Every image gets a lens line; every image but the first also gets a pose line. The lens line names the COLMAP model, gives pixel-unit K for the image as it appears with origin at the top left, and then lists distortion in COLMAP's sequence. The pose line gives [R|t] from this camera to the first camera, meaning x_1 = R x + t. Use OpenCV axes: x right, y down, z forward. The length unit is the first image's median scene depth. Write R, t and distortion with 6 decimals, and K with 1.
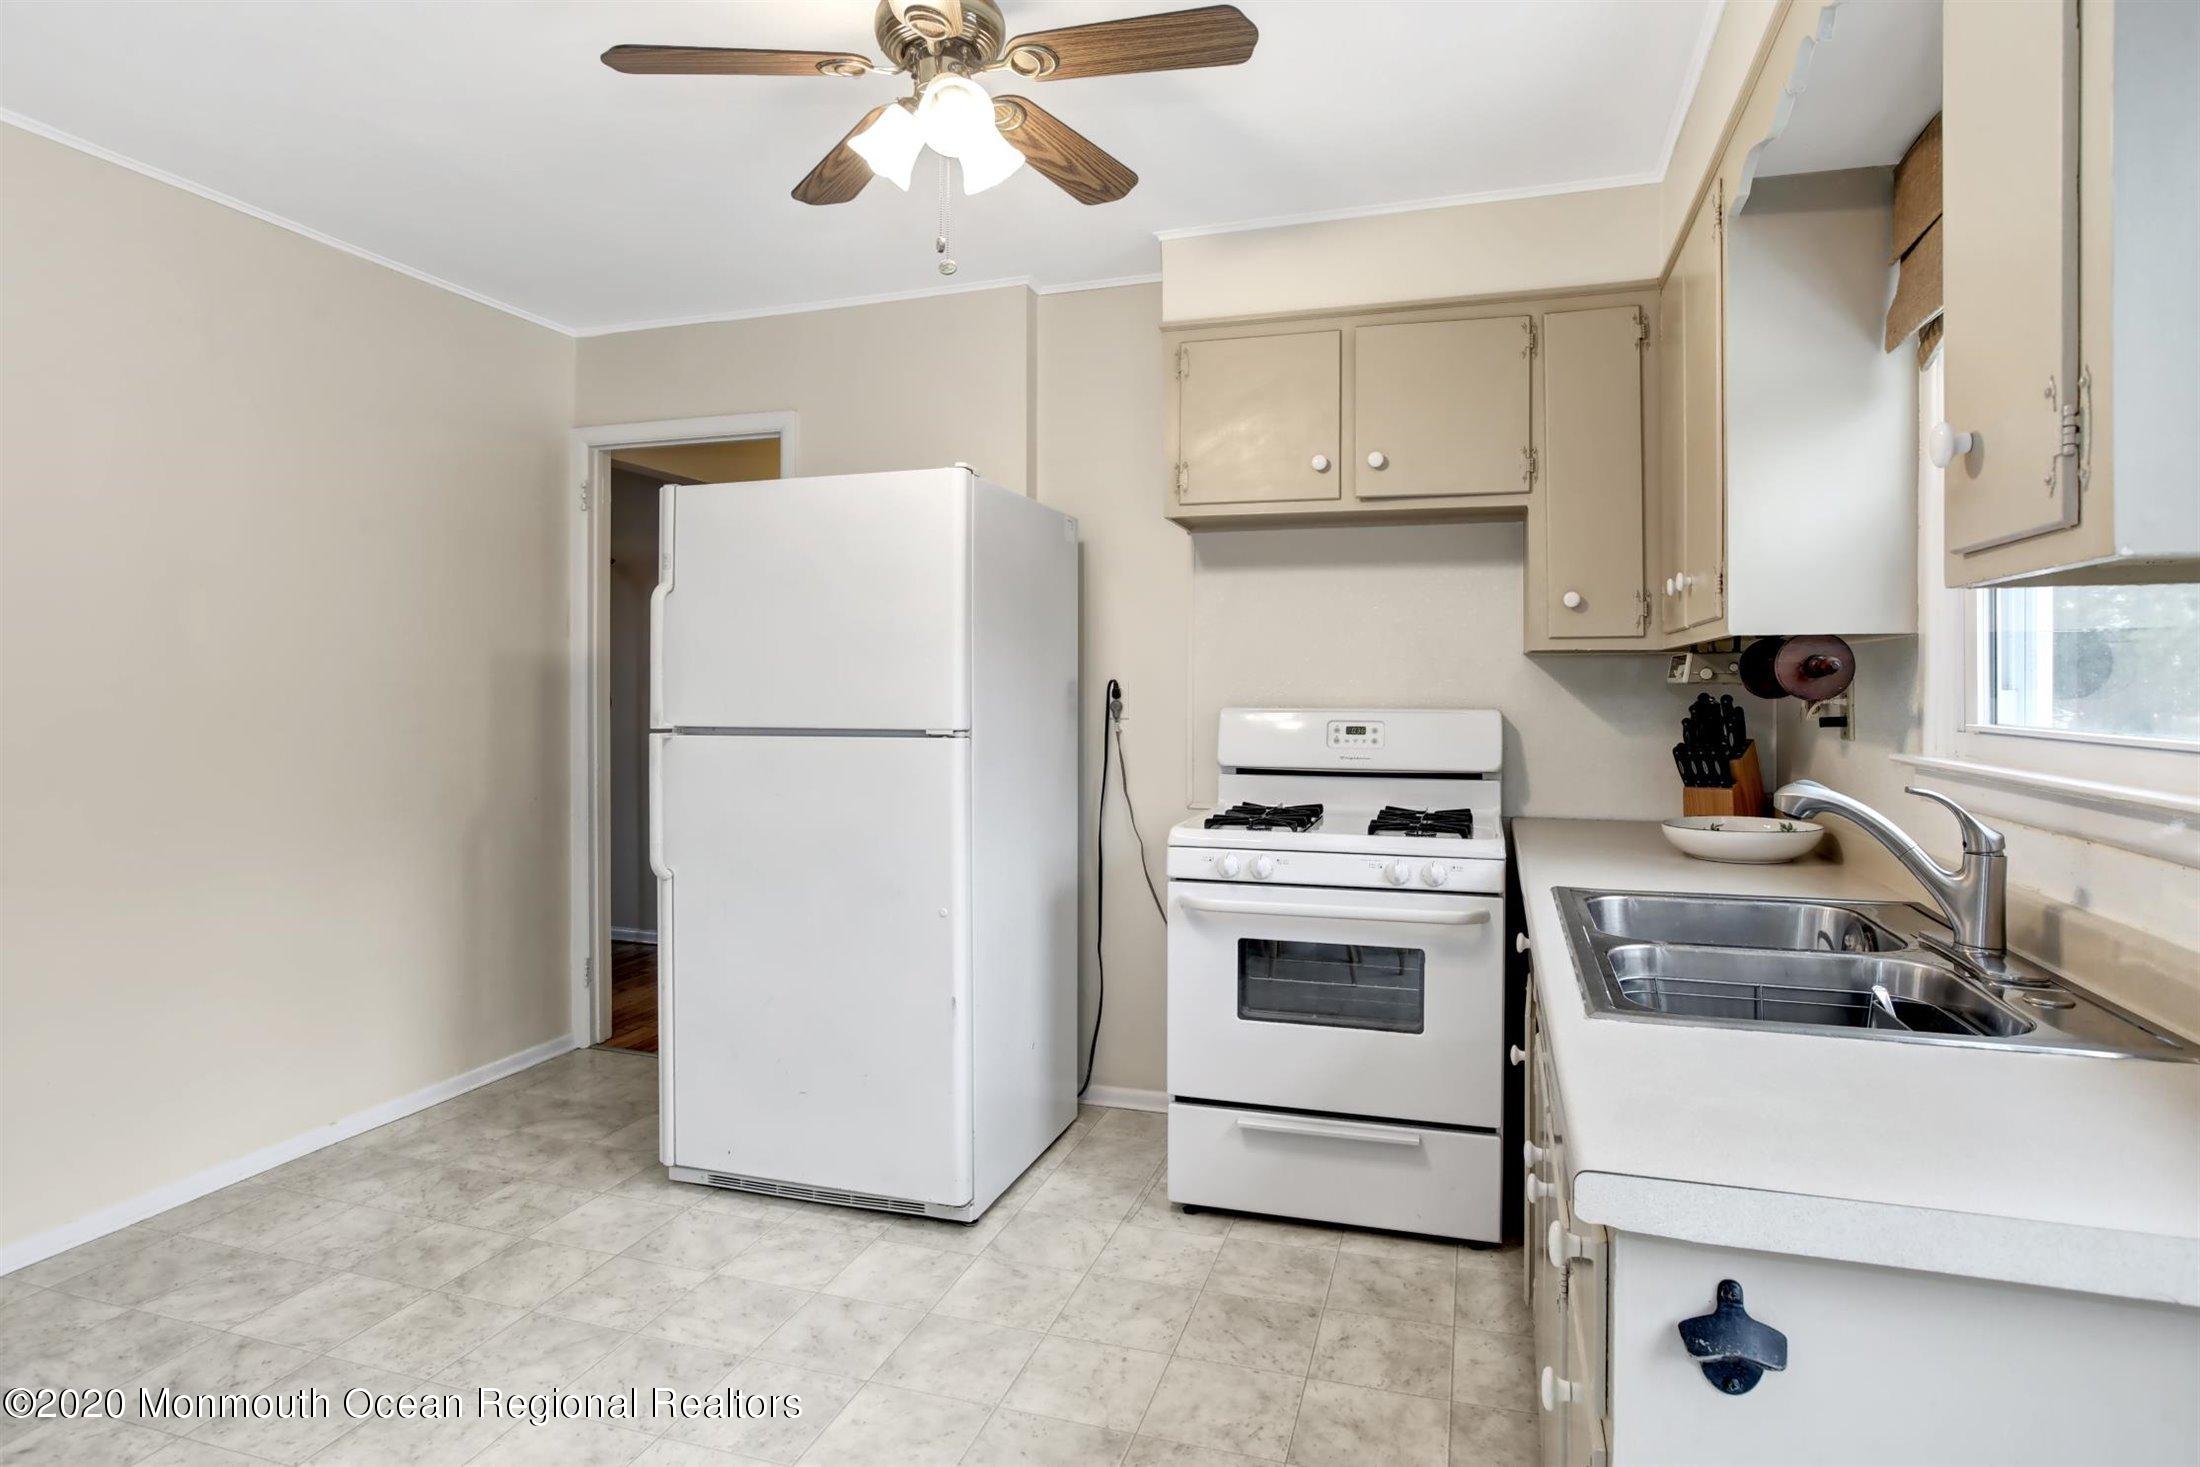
lens RADIAL K [[1192.4, 0, 1101.1], [0, 1192.4, 694.6], [0, 0, 1]] dist [-0.040792, 0.000337]
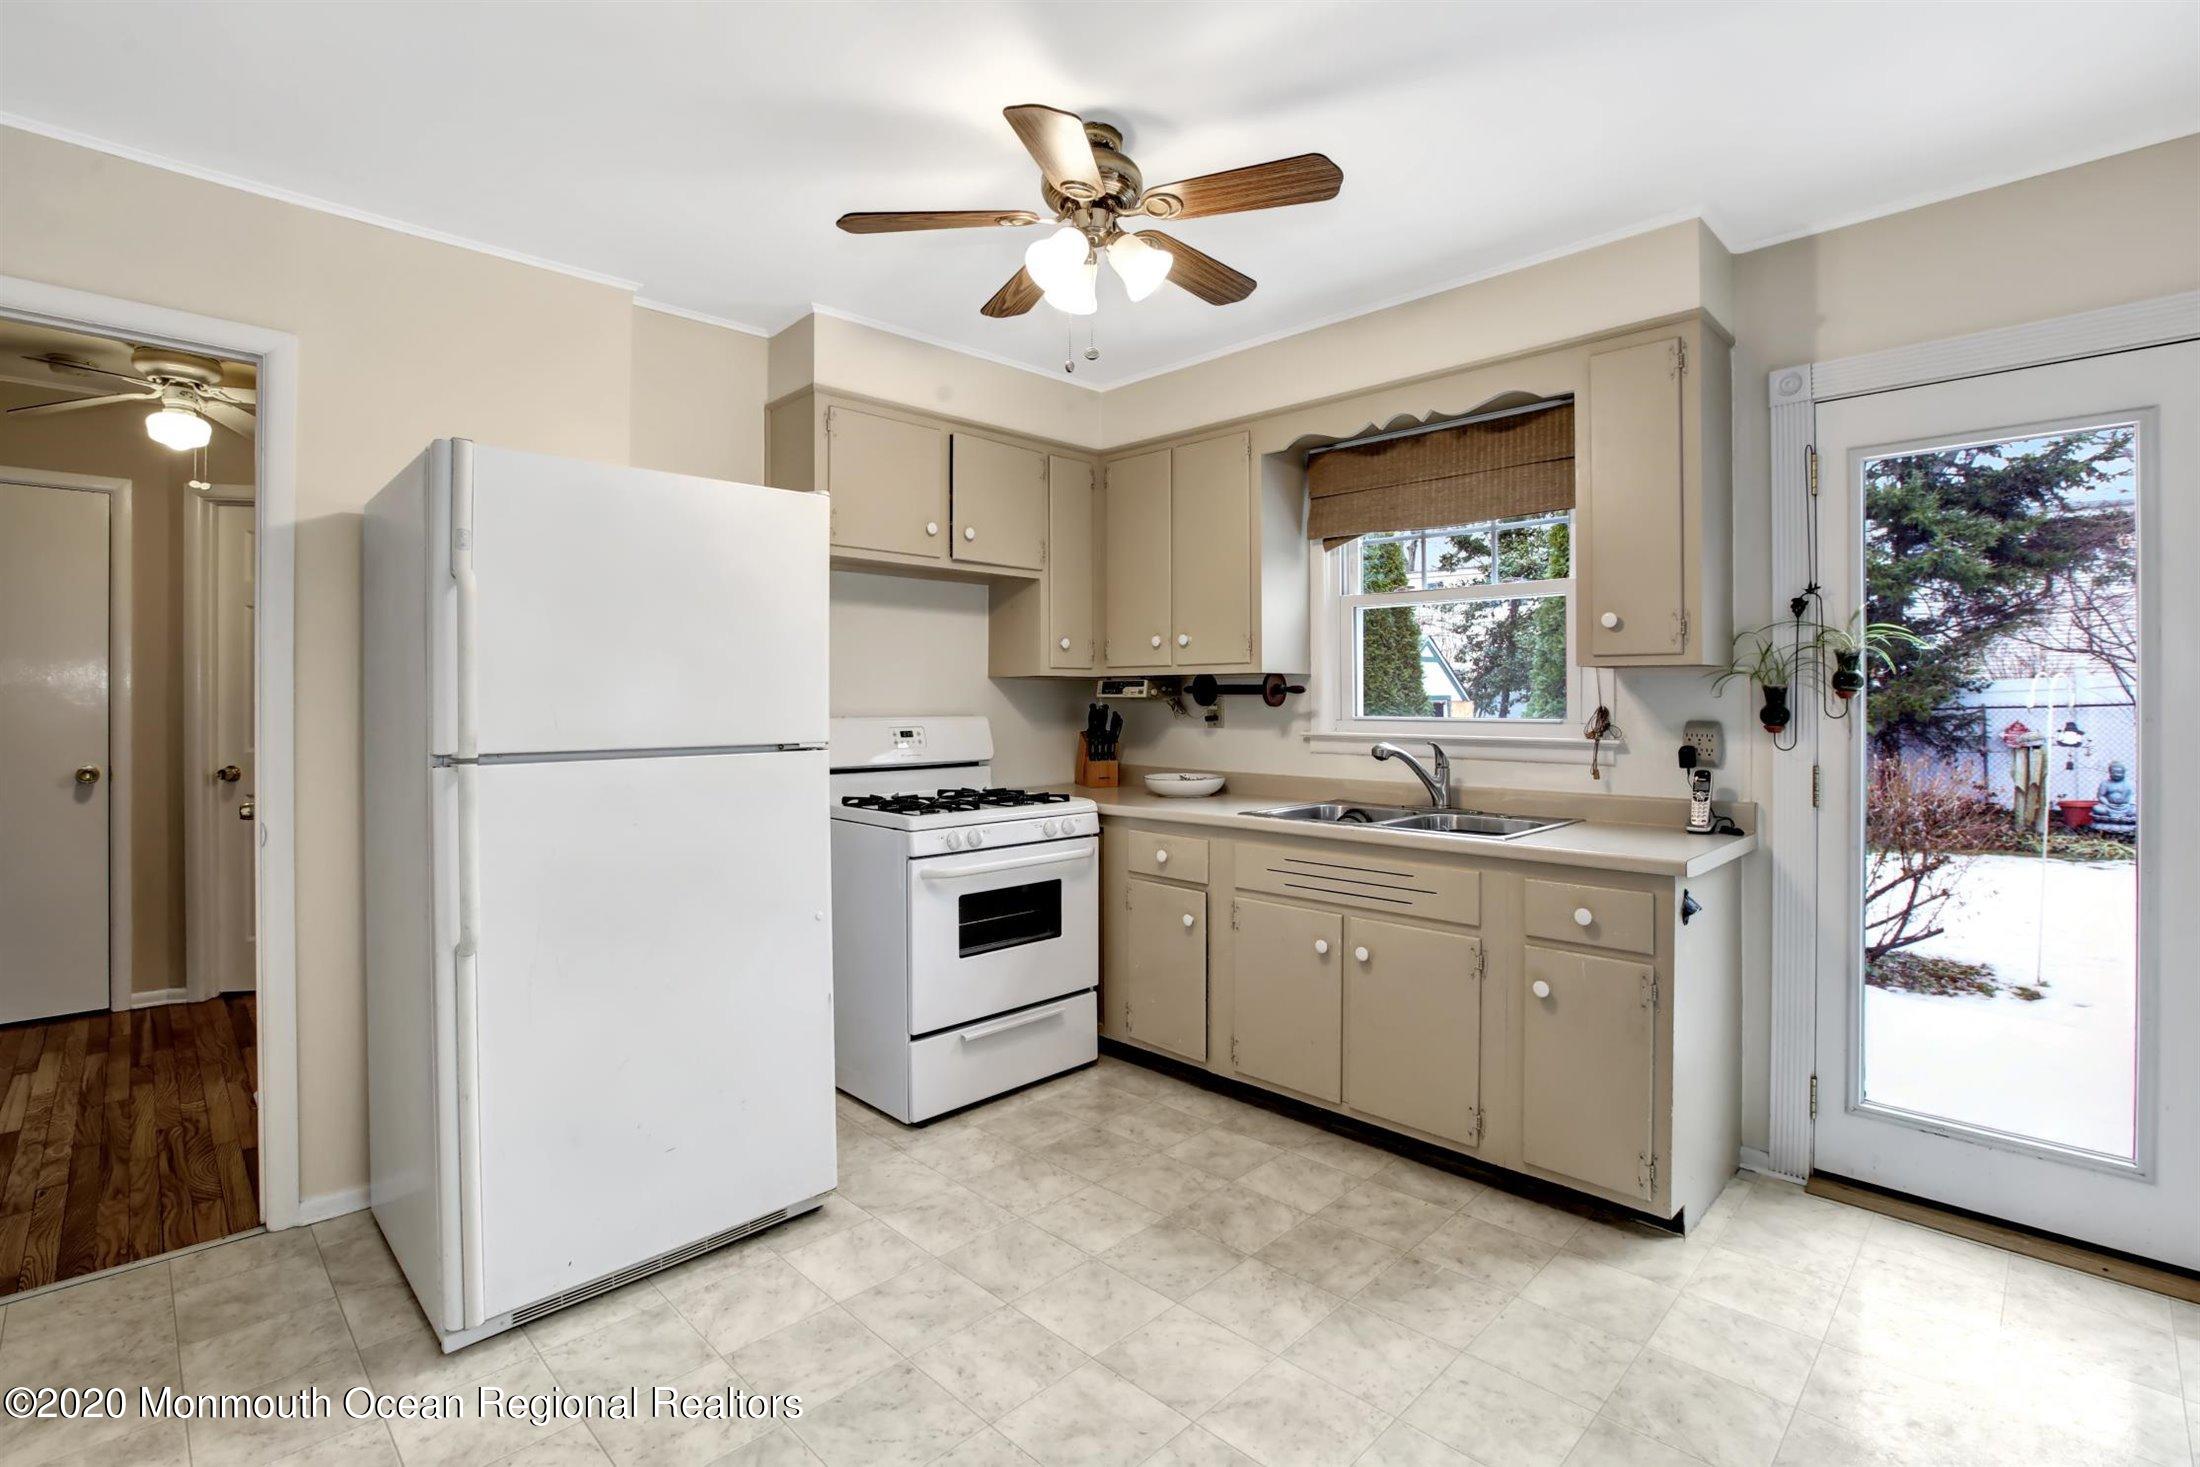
lens RADIAL K [[1032.2, 0, 1096.7], [0, 1032.2, 697.8], [0, 0, 1]] dist [-0.058174, 0.018849]
pose [[0.452876, -0.001775, 0.891572, -0.846599], [0.008934, 0.999957, -0.002548, -0.005855], [-0.891529, 0.009119, 0.452872, 0.377396]]
